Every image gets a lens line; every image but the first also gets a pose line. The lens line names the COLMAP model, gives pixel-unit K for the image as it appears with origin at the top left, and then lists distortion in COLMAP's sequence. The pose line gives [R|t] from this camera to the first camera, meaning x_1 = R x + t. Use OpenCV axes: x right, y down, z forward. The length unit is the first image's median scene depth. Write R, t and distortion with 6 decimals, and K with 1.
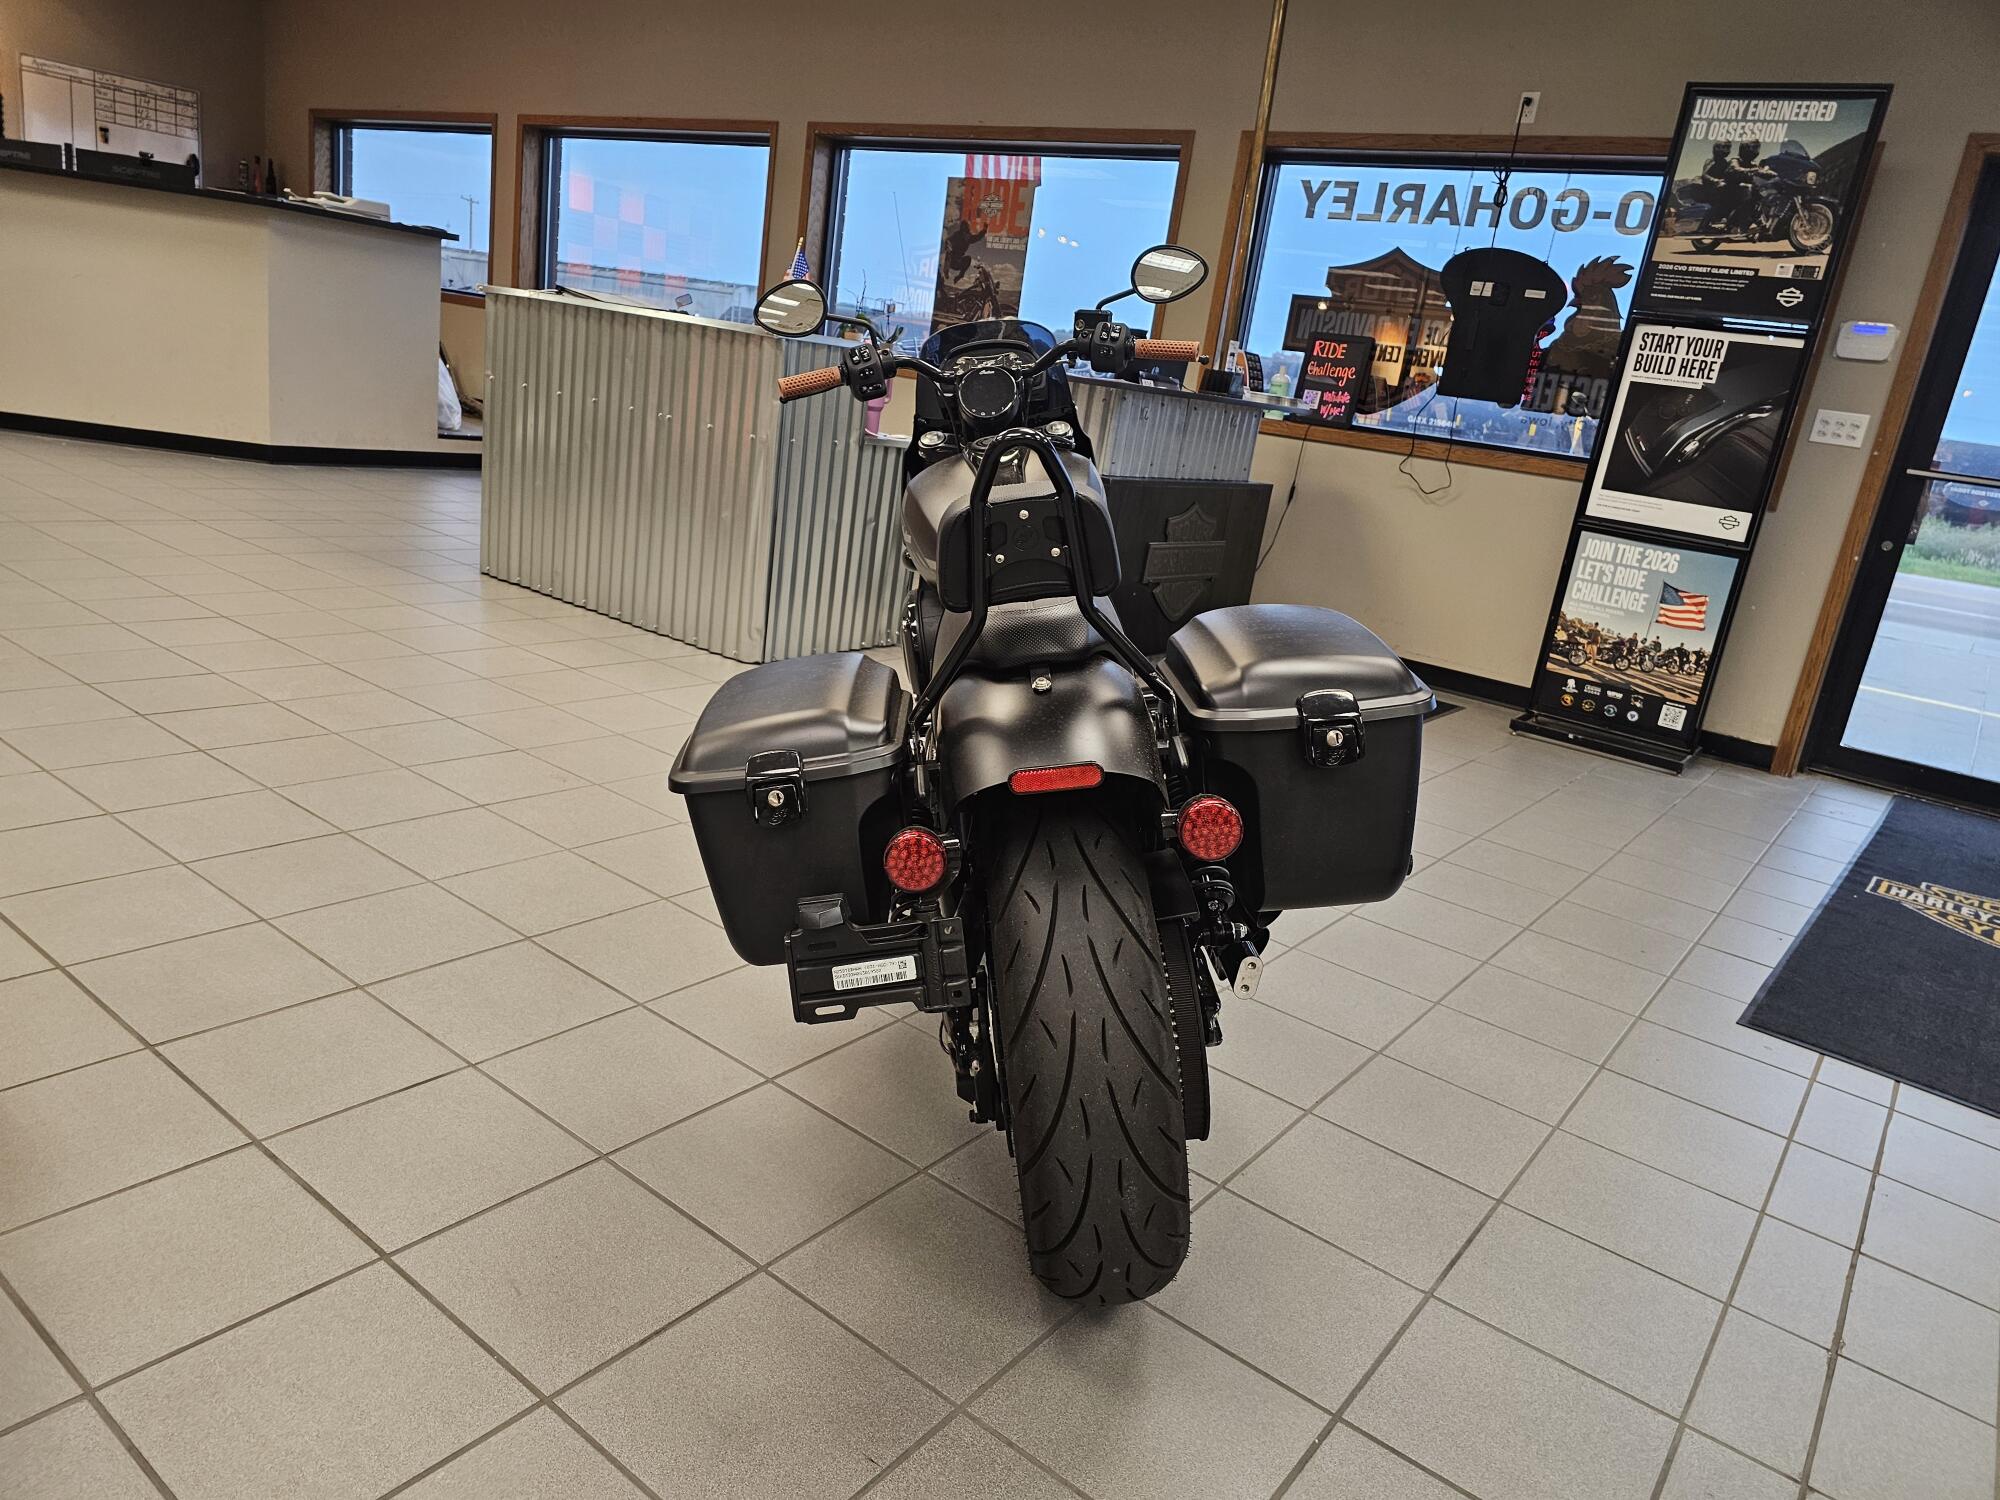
lens RADIAL K [[1341.2, 0, 989.6], [0, 1341.2, 768.4], [0, 0, 1]] dist [0.021533, -0.020344]
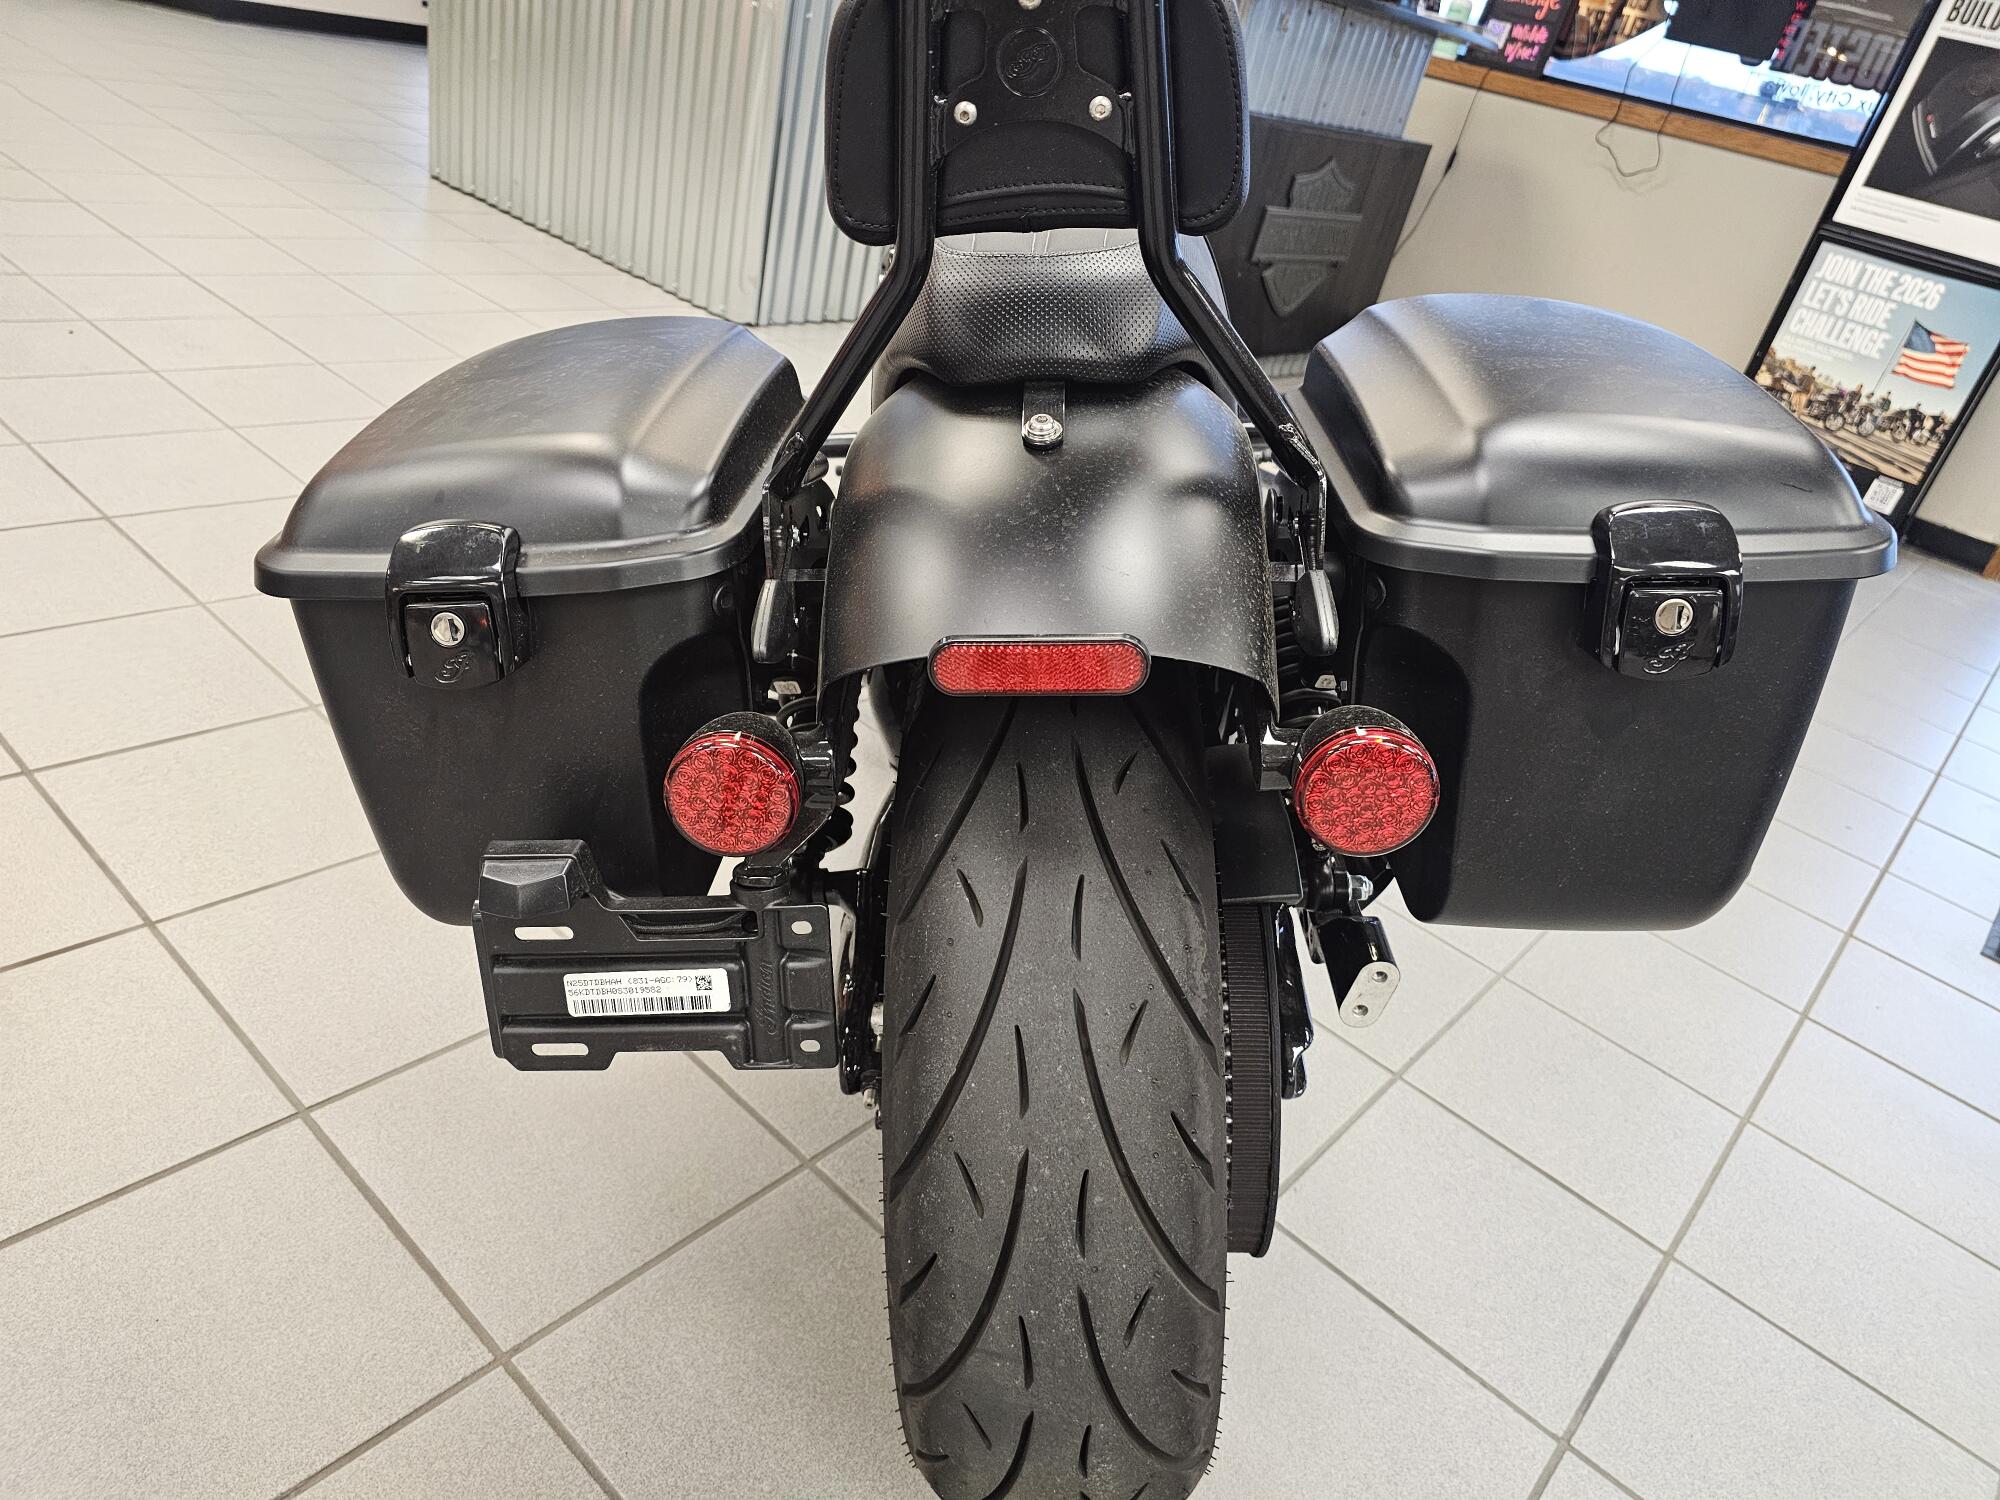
lens RADIAL K [[1341.2, 0, 992.3], [0, 1341.2, 773.1], [0, 0, 1]] dist [0.021533, -0.020344]
pose [[0.994569, 0.100902, -0.025525, 0.014330], [-0.092300, 0.968394, 0.231719, -0.016872], [0.048099, -0.228105, 0.972448, 0.163348]]
